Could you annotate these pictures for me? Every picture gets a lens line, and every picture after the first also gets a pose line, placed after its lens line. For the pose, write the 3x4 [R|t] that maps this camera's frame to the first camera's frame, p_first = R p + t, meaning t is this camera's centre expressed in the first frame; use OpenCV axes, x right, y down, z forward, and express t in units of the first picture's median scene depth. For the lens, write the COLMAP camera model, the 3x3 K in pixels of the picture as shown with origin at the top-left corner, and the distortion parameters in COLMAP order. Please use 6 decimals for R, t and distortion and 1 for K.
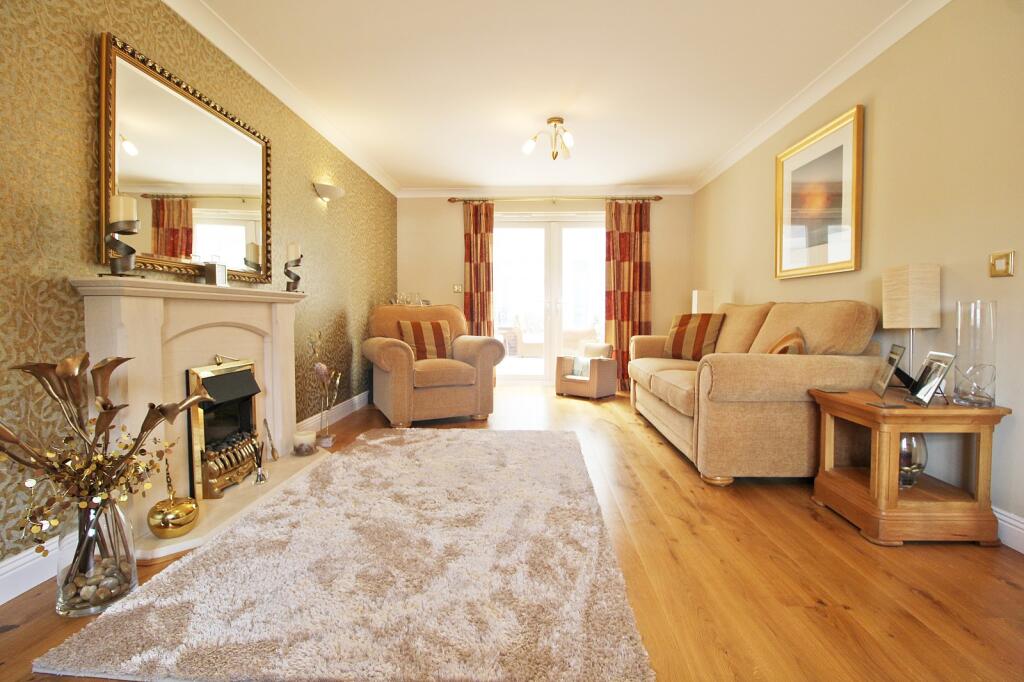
lens RADIAL K [[467.8, 0, 511.1], [0, 467.8, 344.6], [0, 0, 1]] dist [0.001735, -0.009715]
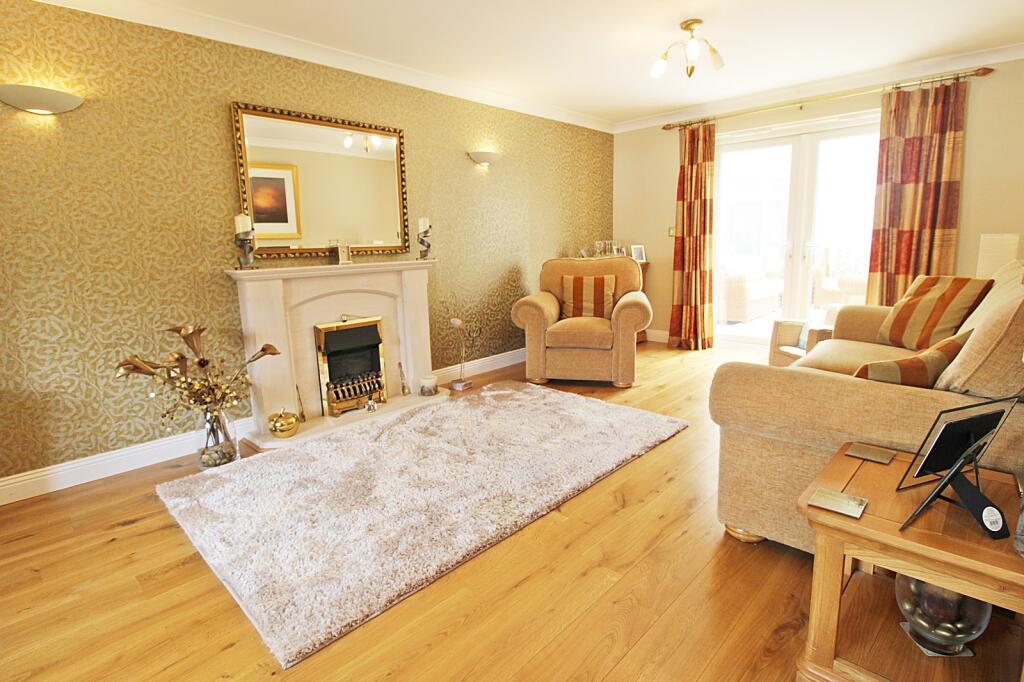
lens RADIAL K [[495.2, 0, 512.0], [0, 495.2, 341.0], [0, 0, 1]] dist [0.008974, -0.013732]
pose [[0.761226, 0.106403, -0.639698, 0.391524], [-0.016697, 0.989336, 0.144690, -0.068658], [0.648272, -0.099461, 0.754884, 0.130409]]
